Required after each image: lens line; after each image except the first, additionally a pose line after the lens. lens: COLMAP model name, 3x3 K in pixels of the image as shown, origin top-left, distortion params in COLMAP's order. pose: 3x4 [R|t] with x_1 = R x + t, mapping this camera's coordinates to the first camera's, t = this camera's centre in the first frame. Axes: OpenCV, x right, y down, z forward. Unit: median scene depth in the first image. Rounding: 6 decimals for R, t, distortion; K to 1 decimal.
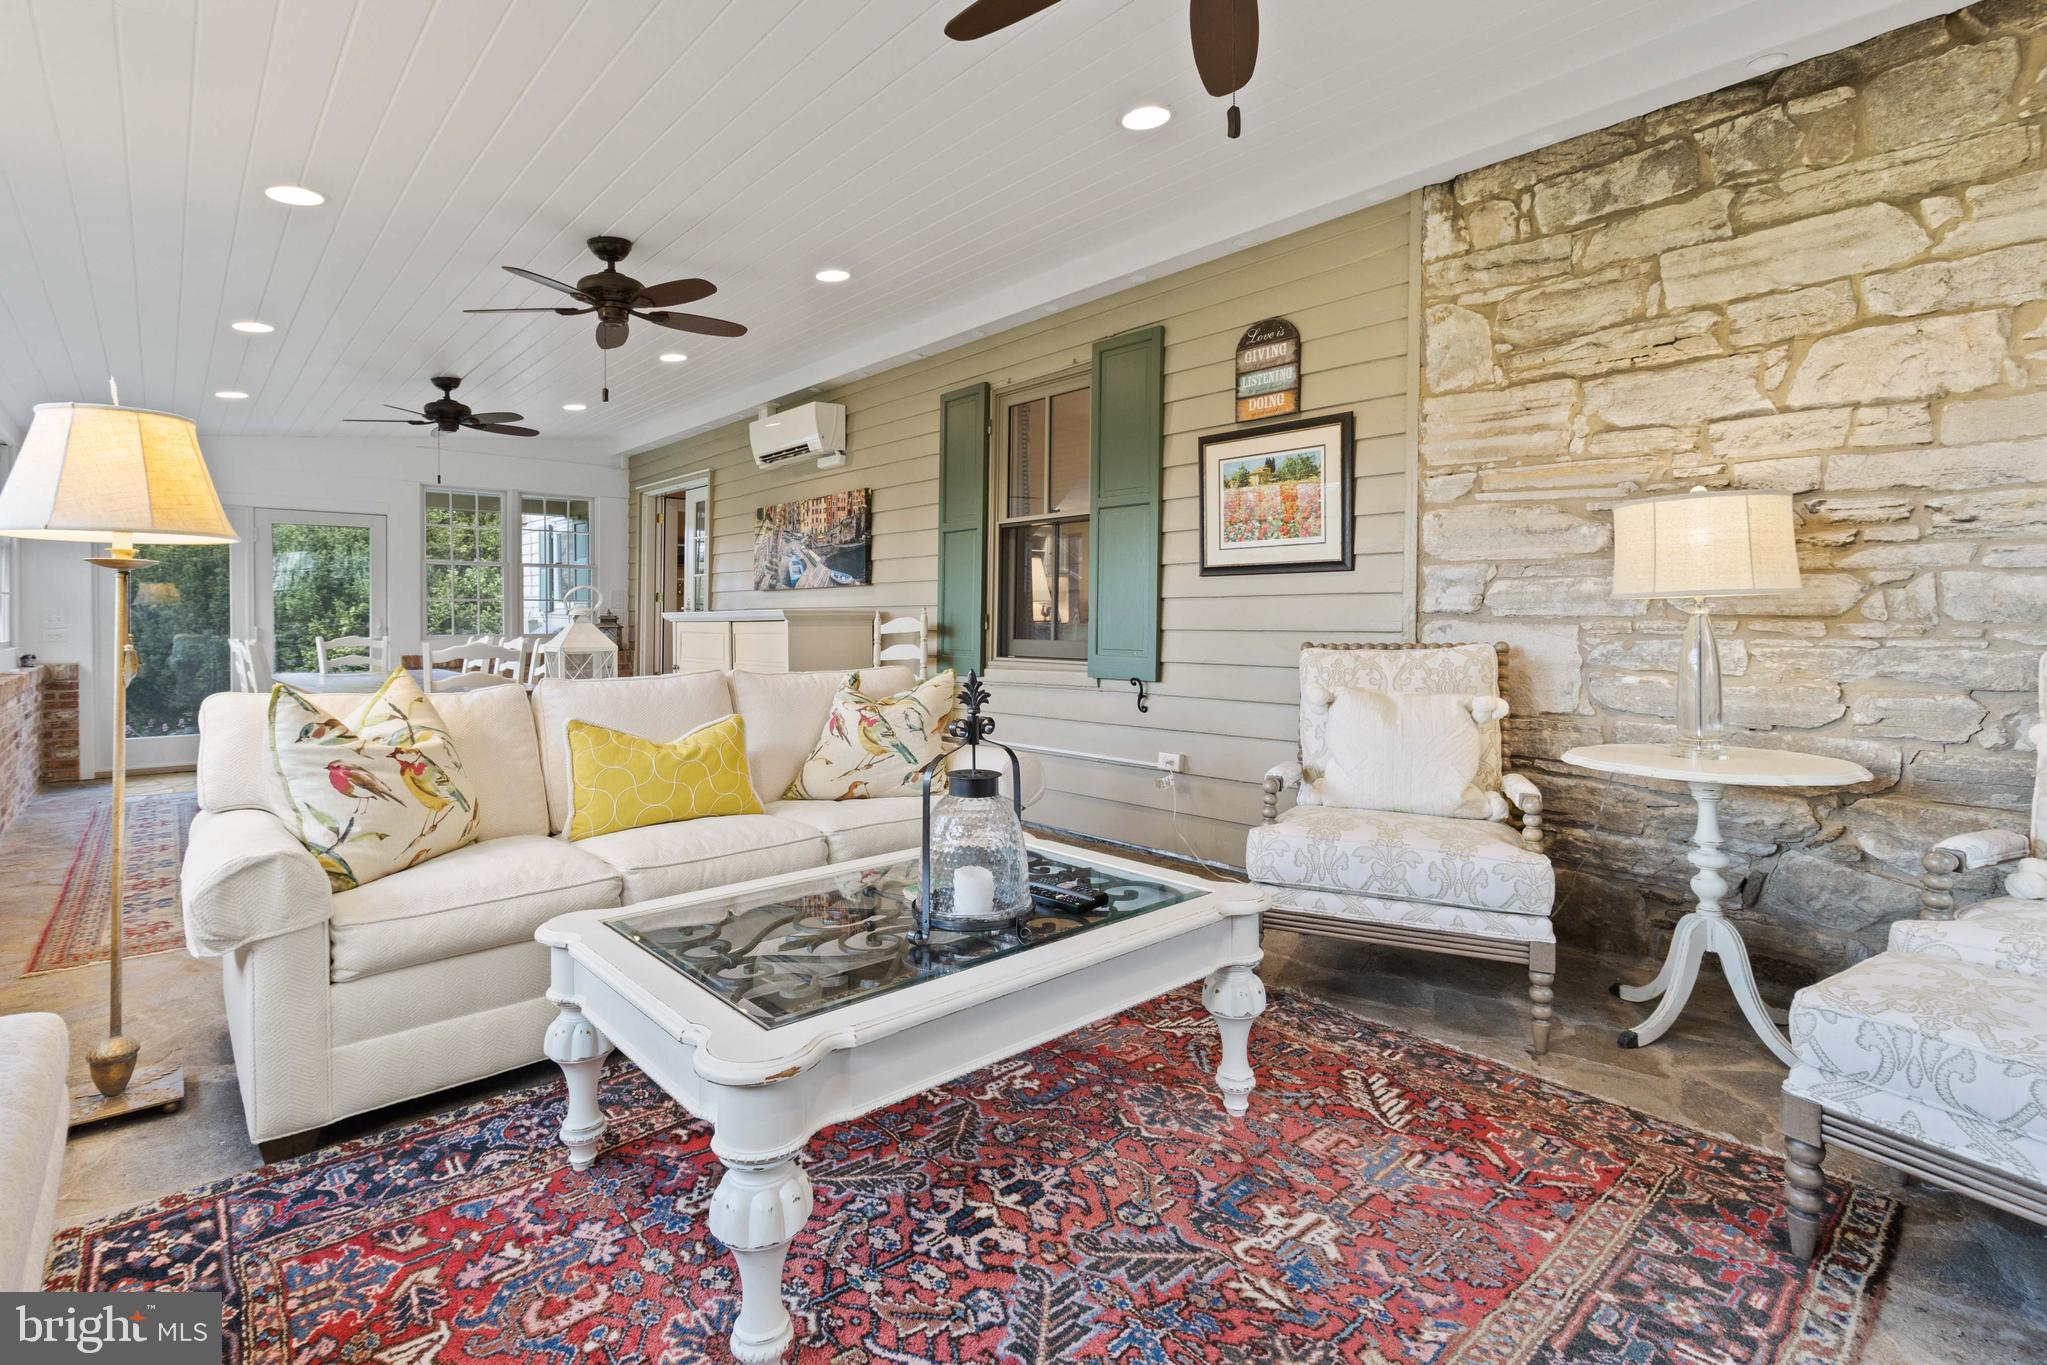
lens RADIAL K [[953.2, 0, 1021.2], [0, 953.2, 633.0], [0, 0, 1]] dist [0.003417, 0.000105]
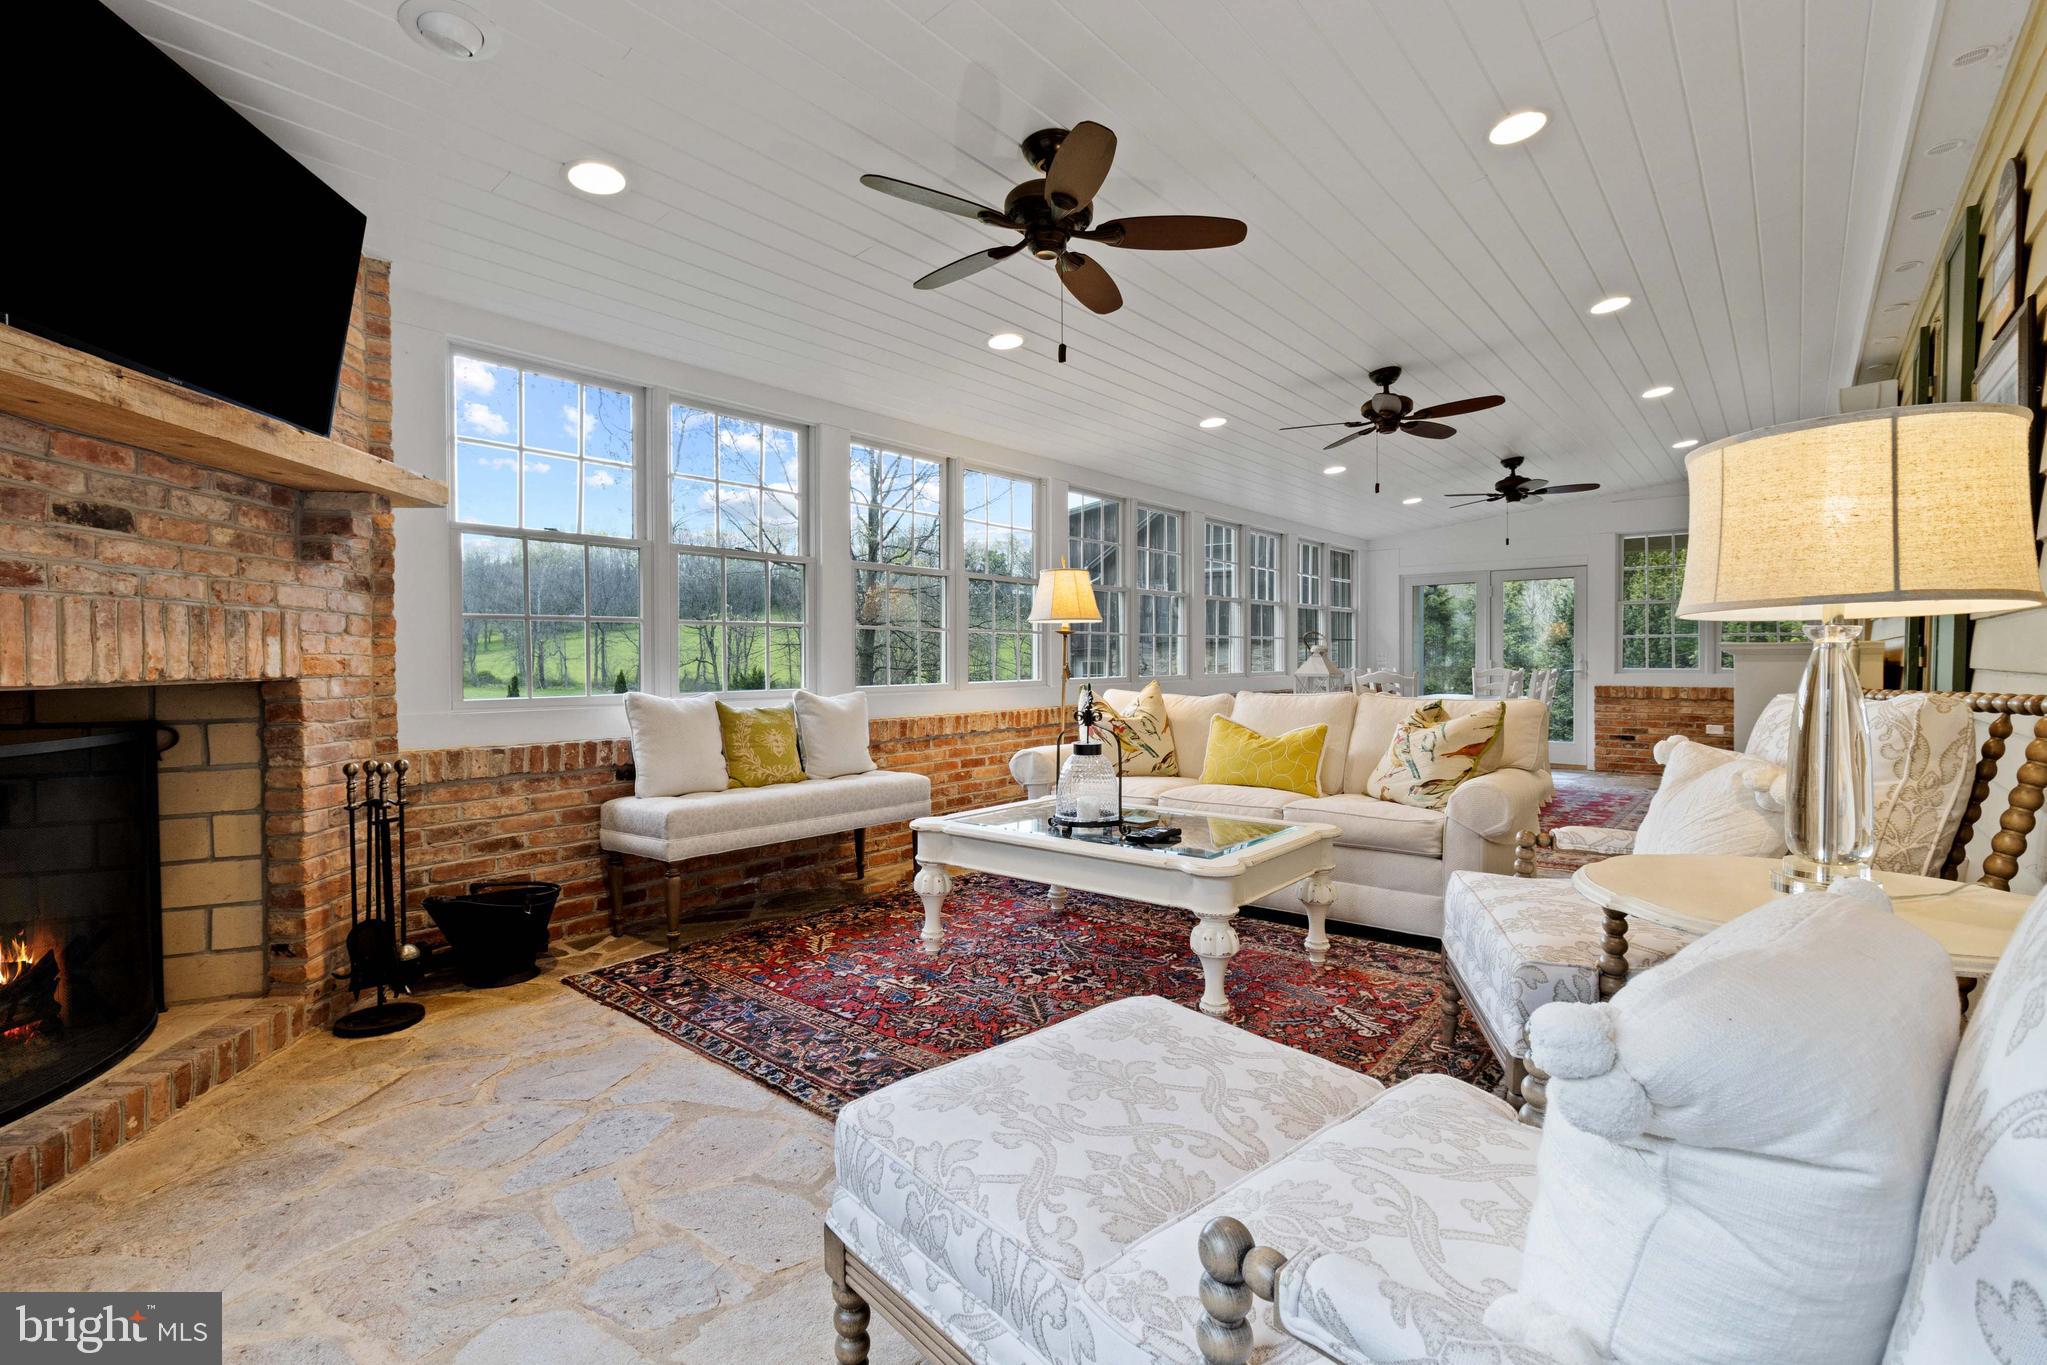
lens RADIAL K [[953.2, 0, 1022.9], [0, 953.2, 667.3], [0, 0, 1]] dist [0.003417, 0.000105]
pose [[0.156875, 0.009289, -0.987575, 0.951160], [-0.010616, 0.999914, 0.007718, -0.001295], [0.987561, 0.009274, 0.156960, 0.345627]]
